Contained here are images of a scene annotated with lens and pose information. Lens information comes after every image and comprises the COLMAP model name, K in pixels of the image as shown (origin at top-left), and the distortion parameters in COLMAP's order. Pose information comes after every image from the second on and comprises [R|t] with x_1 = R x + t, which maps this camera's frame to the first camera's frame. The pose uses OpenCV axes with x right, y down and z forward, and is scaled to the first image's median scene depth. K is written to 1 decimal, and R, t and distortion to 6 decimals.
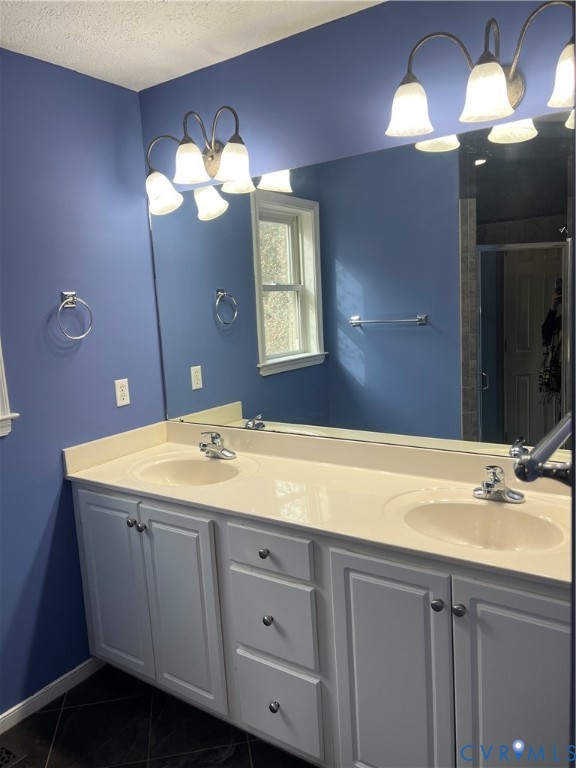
lens RADIAL K [[571.5, 0, 286.8], [0, 571.5, 381.3], [0, 0, 1]] dist [0.015939, -0.014509]
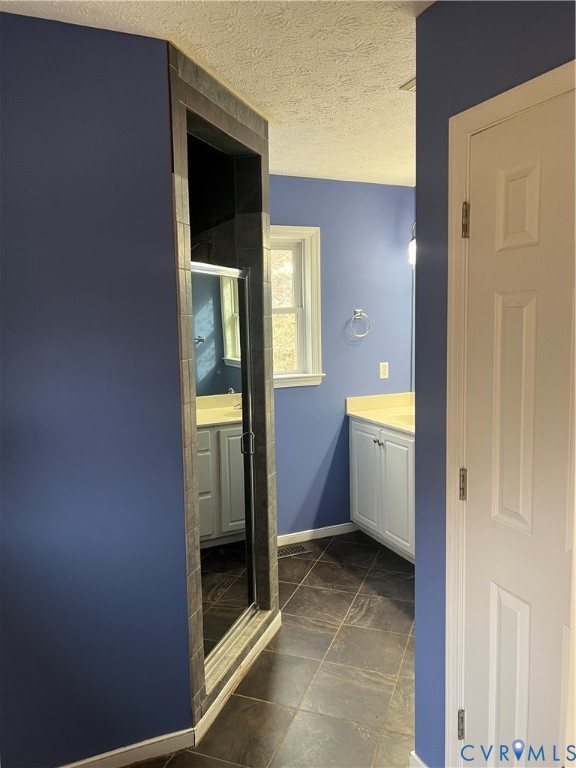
lens RADIAL K [[571.5, 0, 288.2], [0, 571.5, 382.2], [0, 0, 1]] dist [0.015939, -0.014509]
pose [[0.864493, 0.098444, -0.492910, 0.331316], [-0.095979, 0.994920, 0.030371, 0.033669], [0.493396, 0.021054, 0.869550, -0.650321]]
